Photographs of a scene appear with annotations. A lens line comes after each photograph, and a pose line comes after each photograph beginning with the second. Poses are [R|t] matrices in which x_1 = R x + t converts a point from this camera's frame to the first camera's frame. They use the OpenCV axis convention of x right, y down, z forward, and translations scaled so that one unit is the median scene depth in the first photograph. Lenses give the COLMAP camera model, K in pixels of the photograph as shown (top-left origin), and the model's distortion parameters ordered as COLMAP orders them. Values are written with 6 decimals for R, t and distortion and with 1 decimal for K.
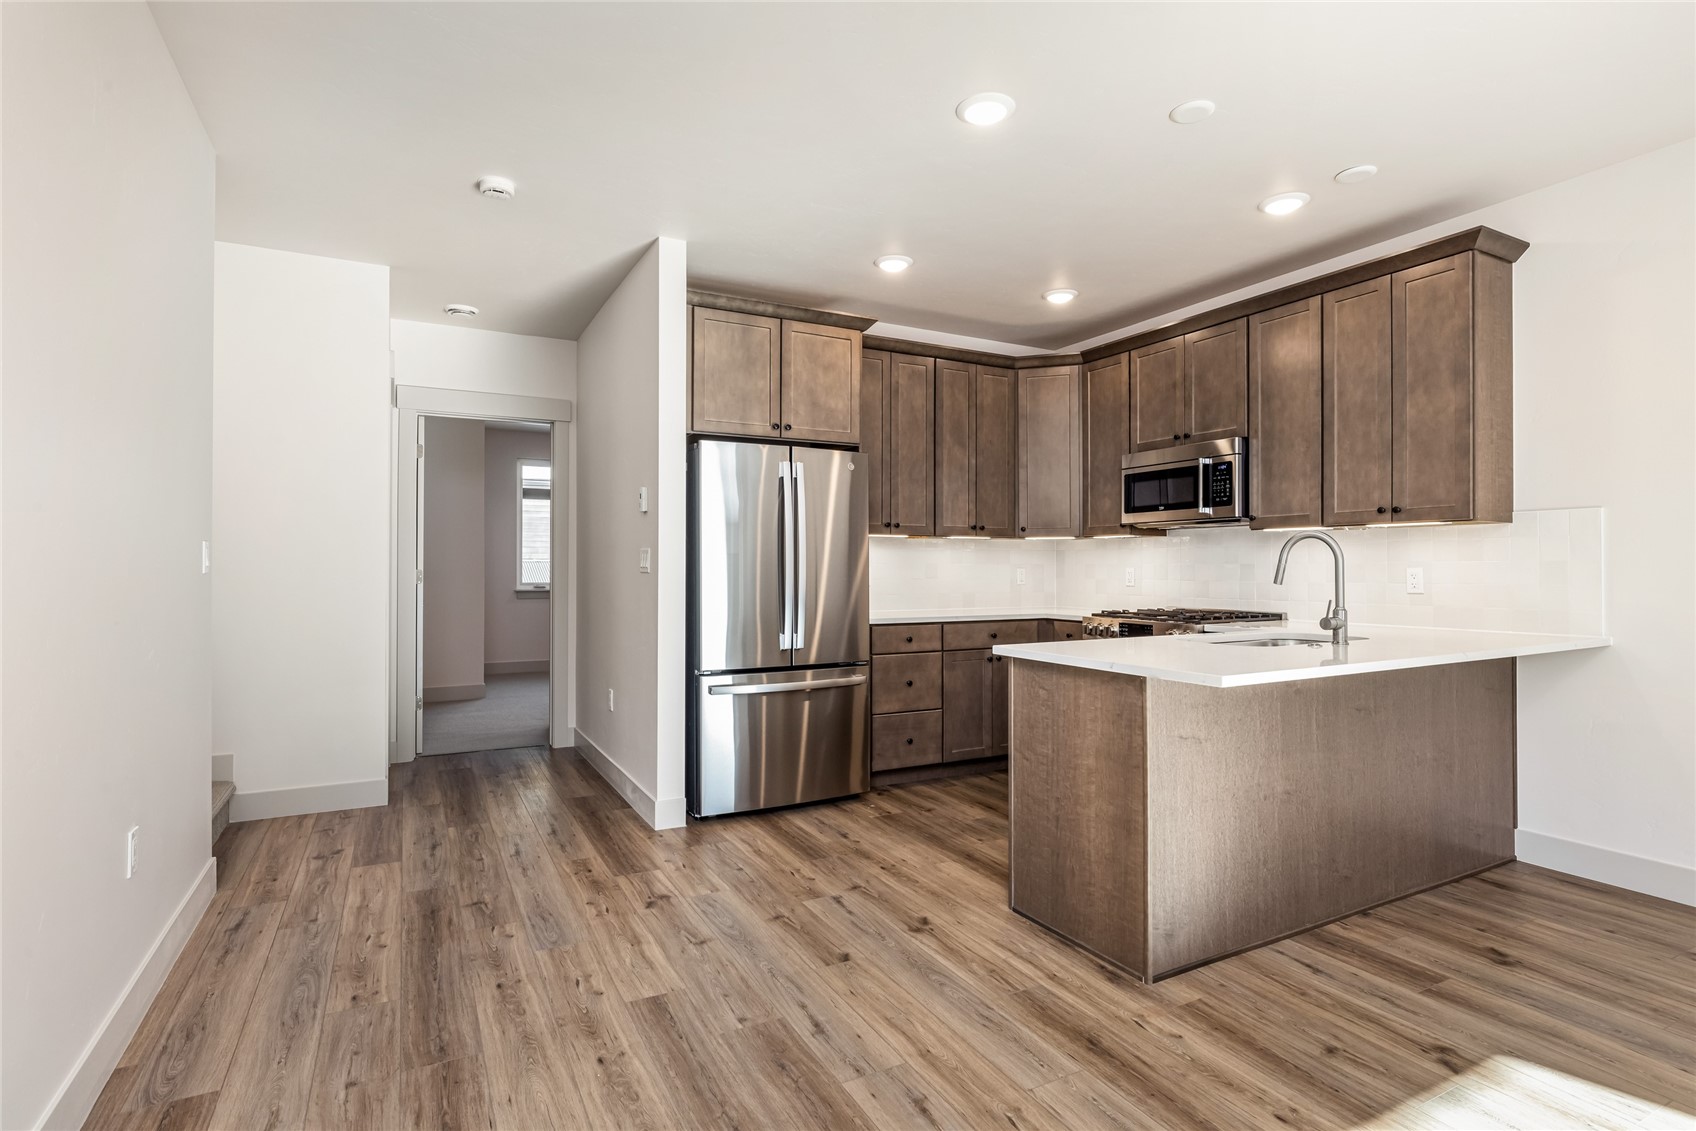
lens RADIAL K [[845.7, 0, 854.0], [0, 845.7, 558.7], [0, 0, 1]] dist [-0.003612, 0.000632]
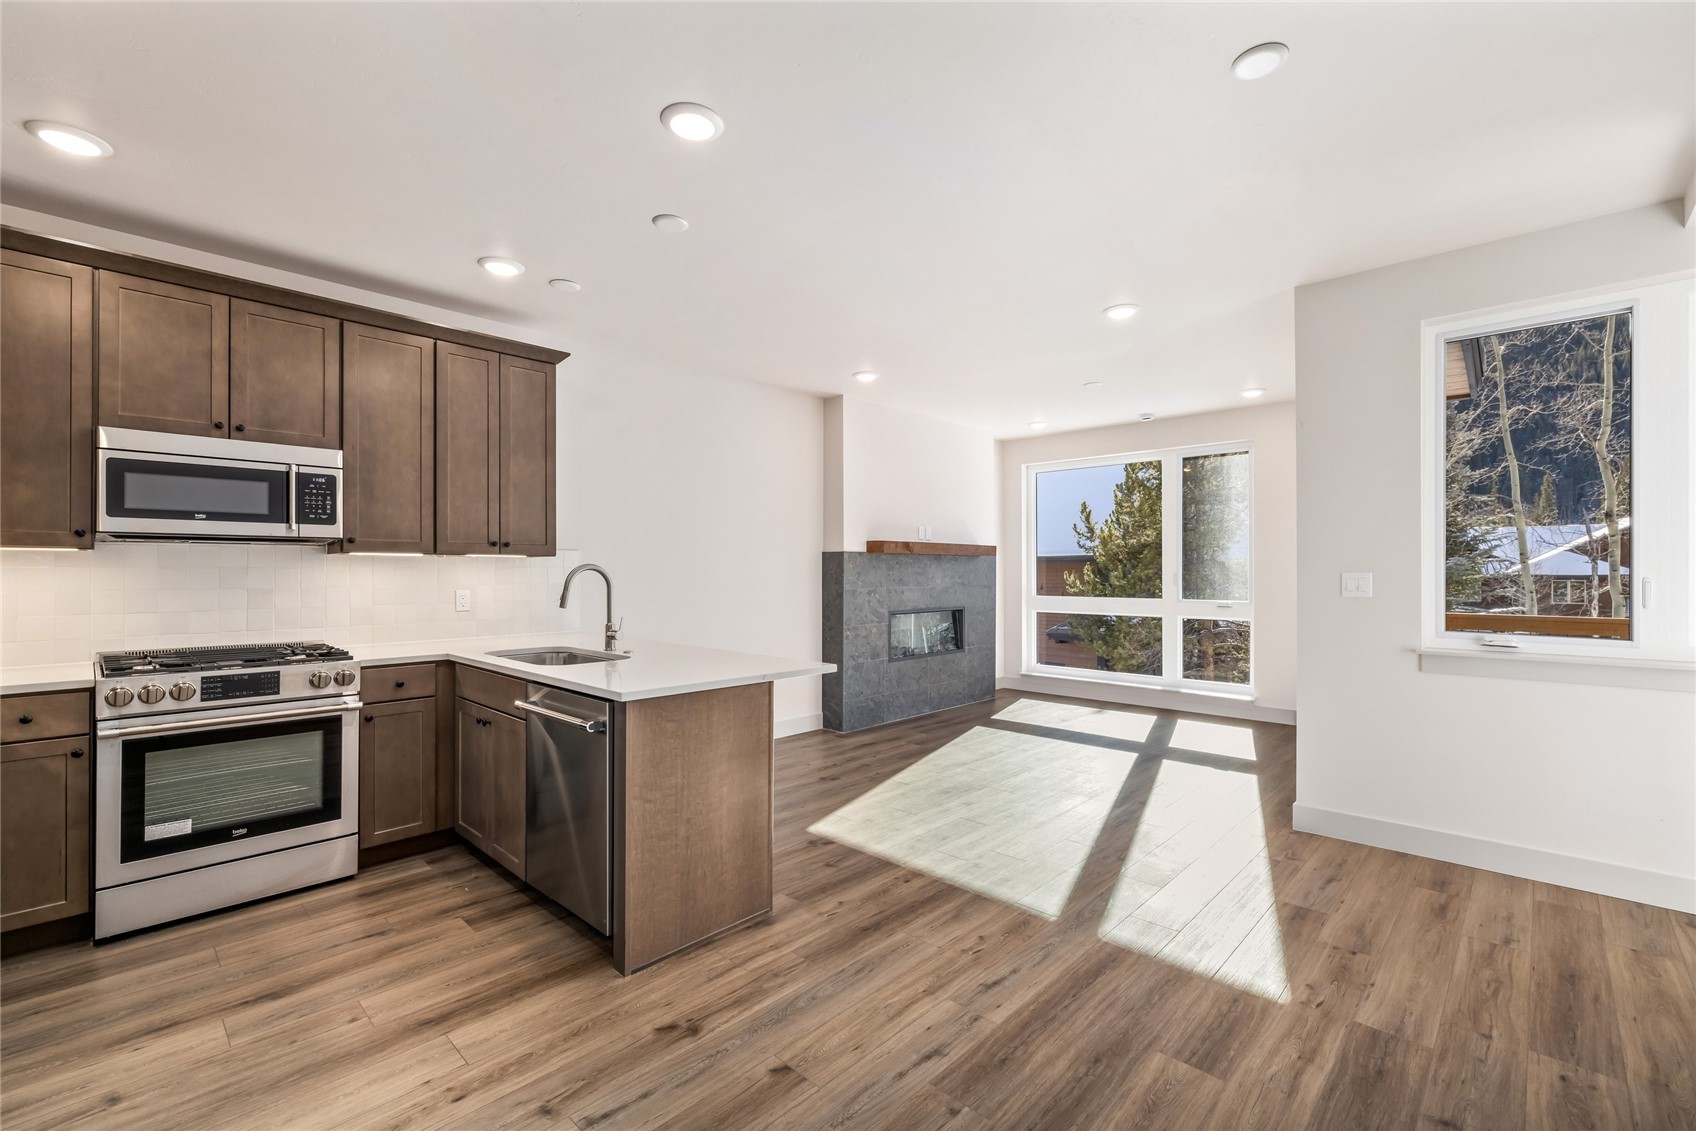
lens RADIAL K [[716.4, 0, 841.4], [0, 716.4, 572.1], [0, 0, 1]] dist [-0.002249, 0.000071]
pose [[-0.301485, 0.000641, 0.953471, -0.489039], [-0.008076, 0.999962, -0.003226, -0.016724], [-0.953437, -0.008673, -0.301469, 0.799010]]
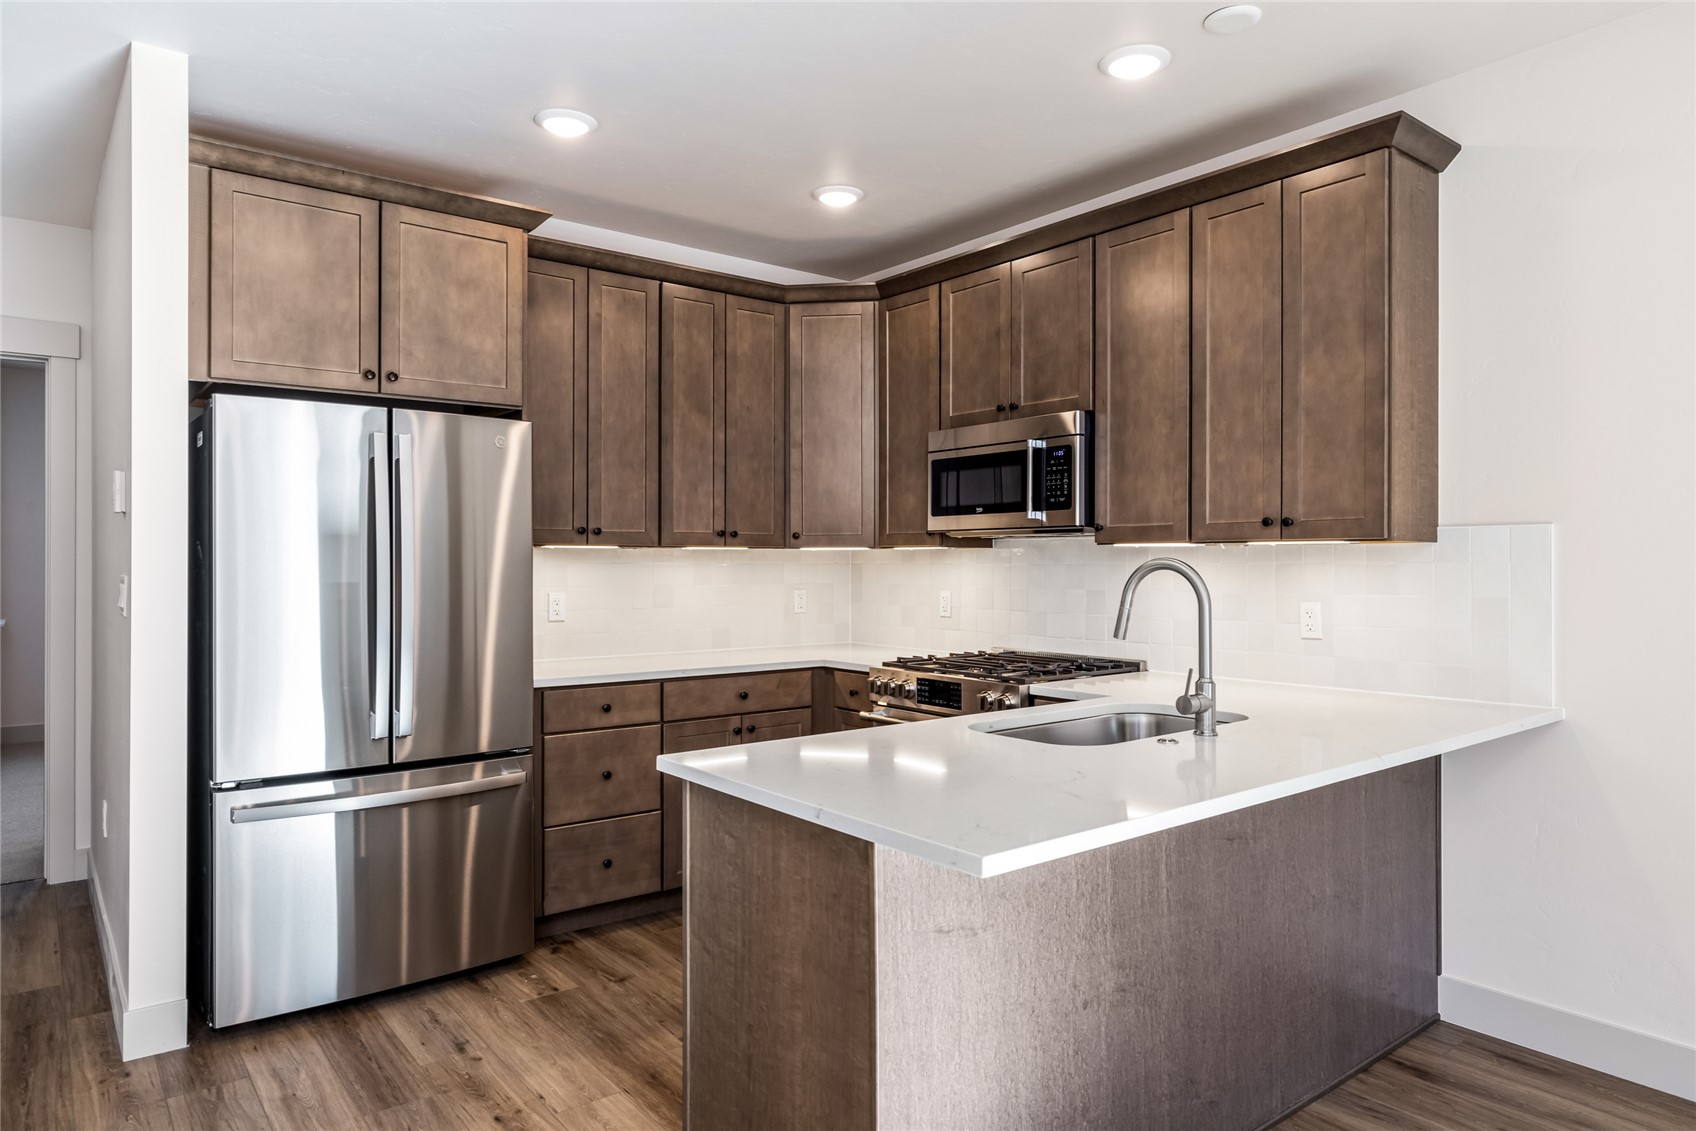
lens RADIAL K [[1053.2, 0, 854.4], [0, 1053.2, 556.8], [0, 0, 1]] dist [-0.001790, -0.002385]
pose [[0.984619, 0.000381, 0.174715, 0.135833], [-0.001448, 0.999981, 0.005979, -0.032048], [-0.174709, -0.006140, 0.984601, 0.202365]]
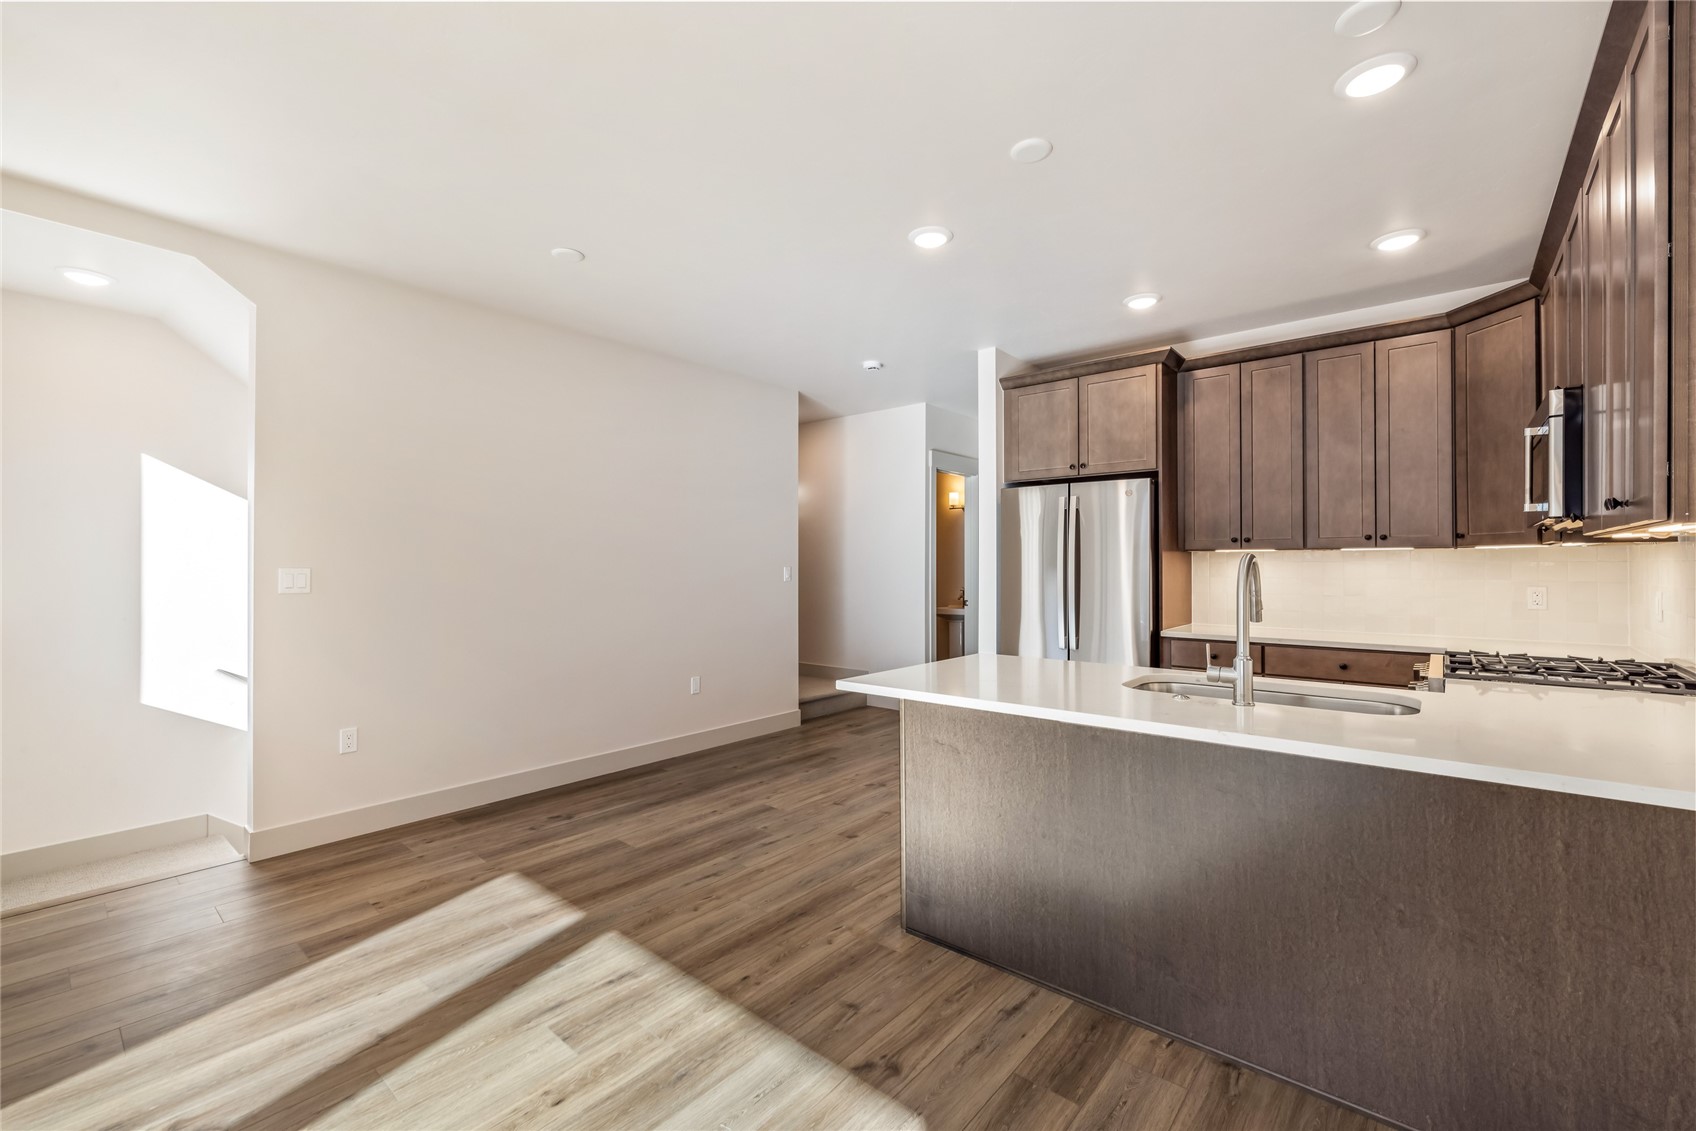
lens RADIAL K [[716.4, 0, 840.2], [0, 716.4, 555.6], [0, 0, 1]] dist [-0.002249, 0.000071]
pose [[0.358500, -0.012803, -0.933442, 0.841076], [0.011625, 0.999890, -0.009249, -0.024820], [0.933457, -0.007536, 0.358609, 0.348612]]
